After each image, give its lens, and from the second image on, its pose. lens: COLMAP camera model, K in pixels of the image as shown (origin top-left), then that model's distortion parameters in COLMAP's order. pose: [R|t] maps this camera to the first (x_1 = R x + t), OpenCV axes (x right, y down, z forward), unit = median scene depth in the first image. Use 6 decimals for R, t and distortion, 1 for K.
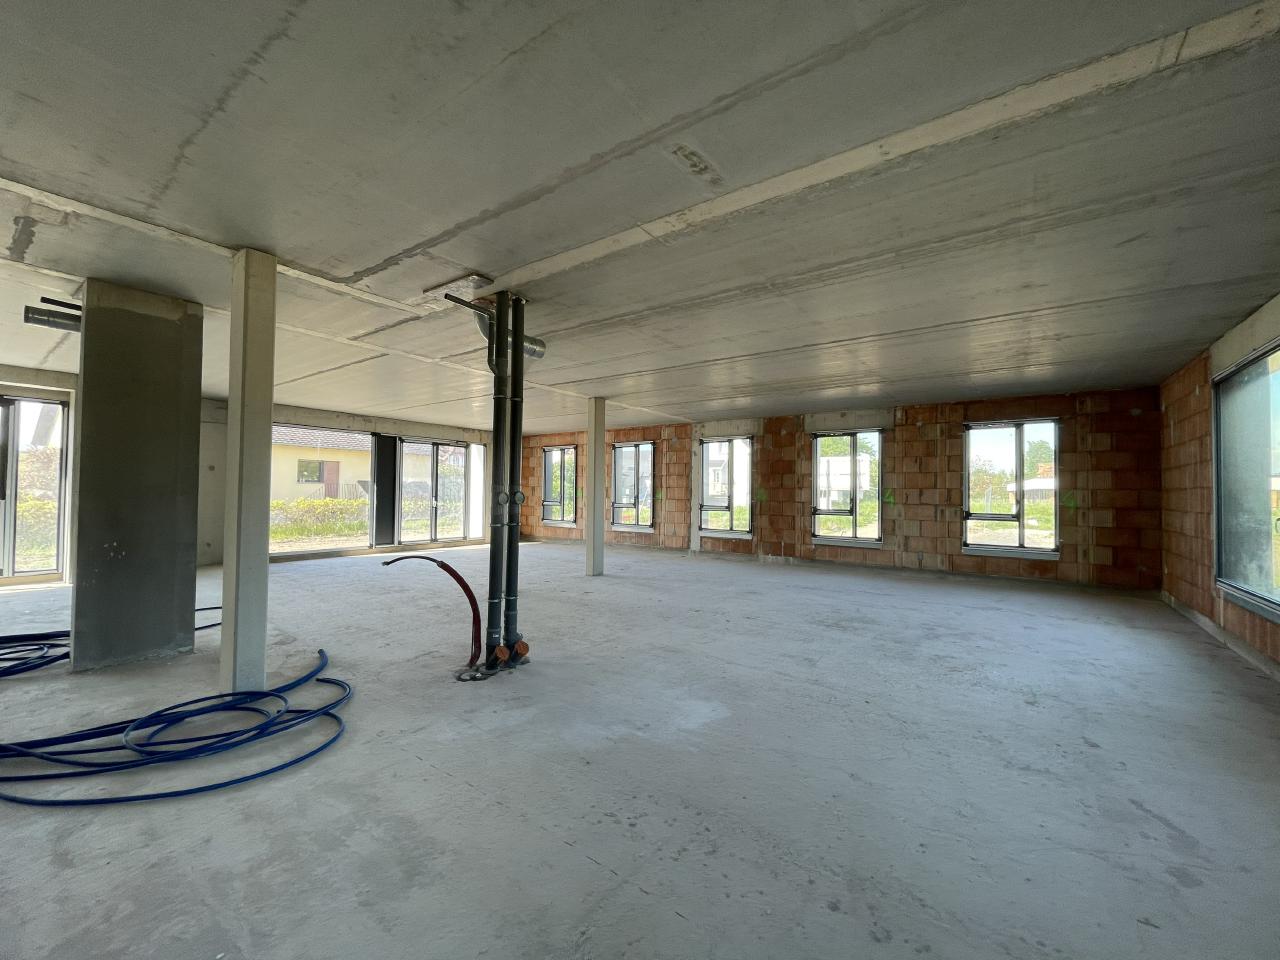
lens RADIAL K [[516.9, 0, 644.5], [0, 516.9, 481.6], [0, 0, 1]] dist [-0.002683, -0.000080]
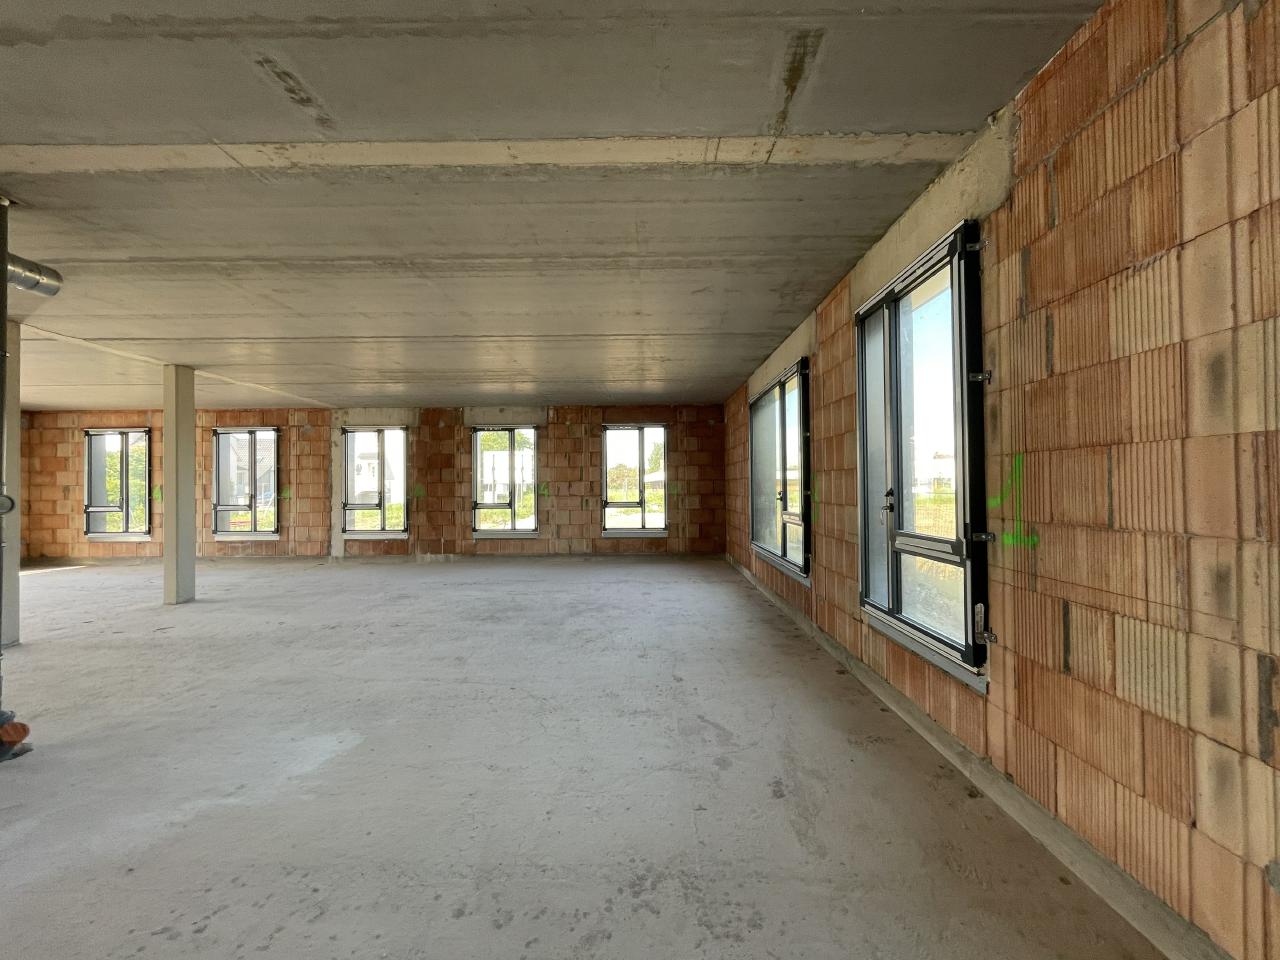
lens RADIAL K [[516.9, 0, 644.5], [0, 516.9, 481.6], [0, 0, 1]] dist [-0.002683, -0.000080]
pose [[0.813462, -0.013386, 0.581464, 0.024714], [0.006654, 0.999884, 0.013710, -0.000371], [-0.581580, -0.007284, 0.813457, 0.002500]]
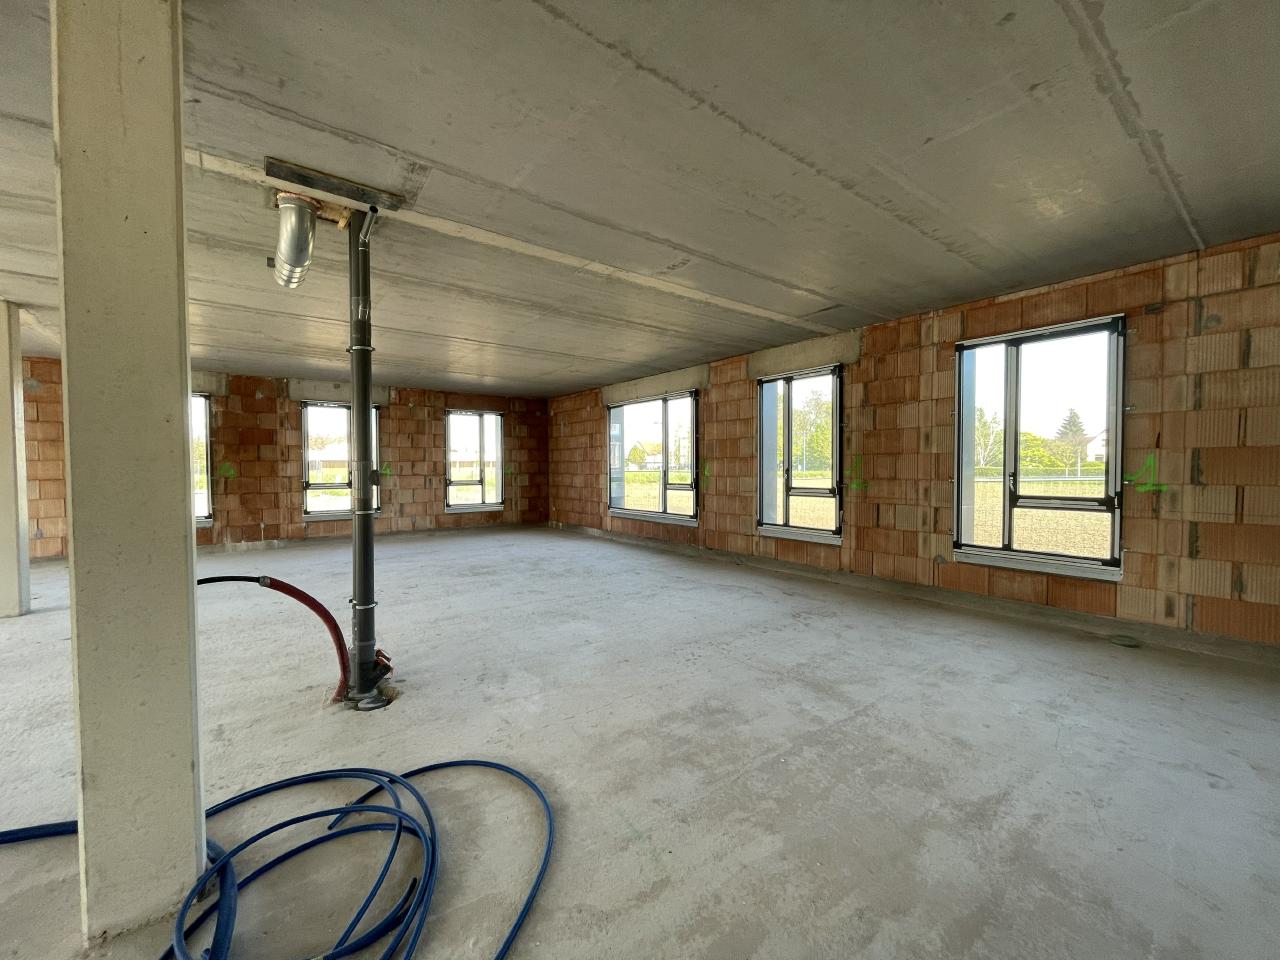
lens RADIAL K [[516.9, 0, 644.5], [0, 516.9, 481.6], [0, 0, 1]] dist [-0.002683, -0.000080]
pose [[0.288258, -0.040877, 0.956680, -0.549457], [-0.012811, 0.998834, 0.046539, -0.002275], [-0.957467, -0.025671, 0.287398, 0.218581]]
